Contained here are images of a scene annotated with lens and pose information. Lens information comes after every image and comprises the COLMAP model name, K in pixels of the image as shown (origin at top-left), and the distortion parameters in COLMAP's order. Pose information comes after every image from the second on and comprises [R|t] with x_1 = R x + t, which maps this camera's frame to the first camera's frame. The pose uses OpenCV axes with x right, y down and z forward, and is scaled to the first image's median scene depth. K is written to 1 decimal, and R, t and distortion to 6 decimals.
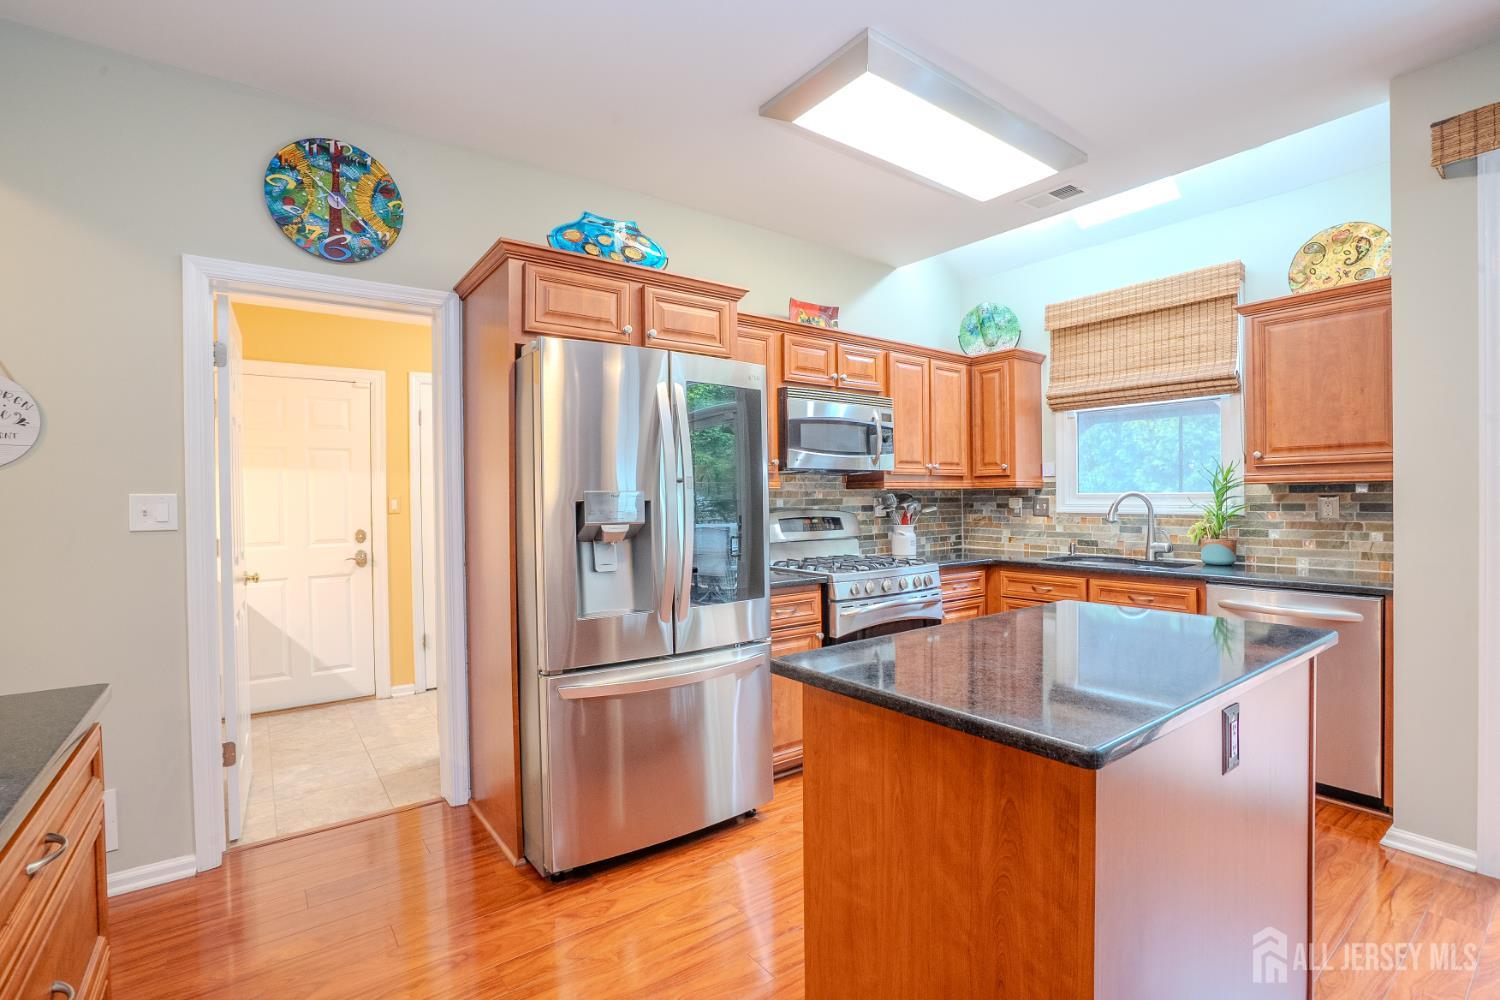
lens RADIAL K [[684.8, 0, 751.3], [0, 684.8, 504.1], [0, 0, 1]] dist [-0.026060, 0.002414]
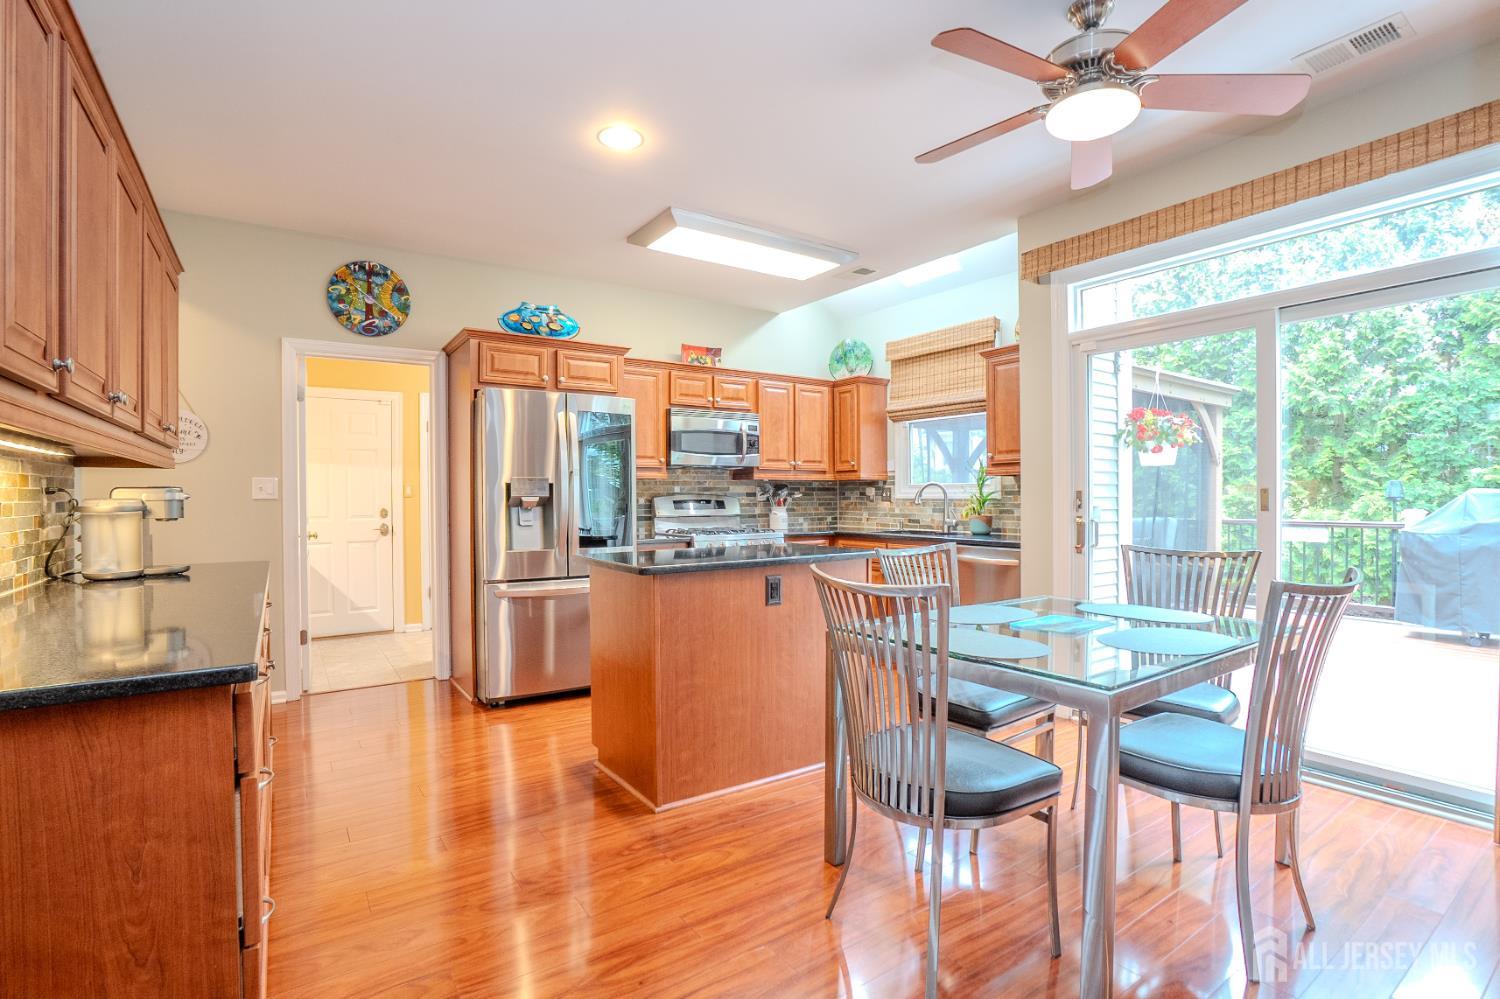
lens RADIAL K [[684.8, 0, 736.8], [0, 684.8, 500.6], [0, 0, 1]] dist [-0.026060, 0.002414]
pose [[0.998995, 0.005352, -0.044498, 0.248865], [-0.005396, 0.999985, -0.000866, 0.024052], [0.044492, 0.001105, 0.999009, -0.427985]]
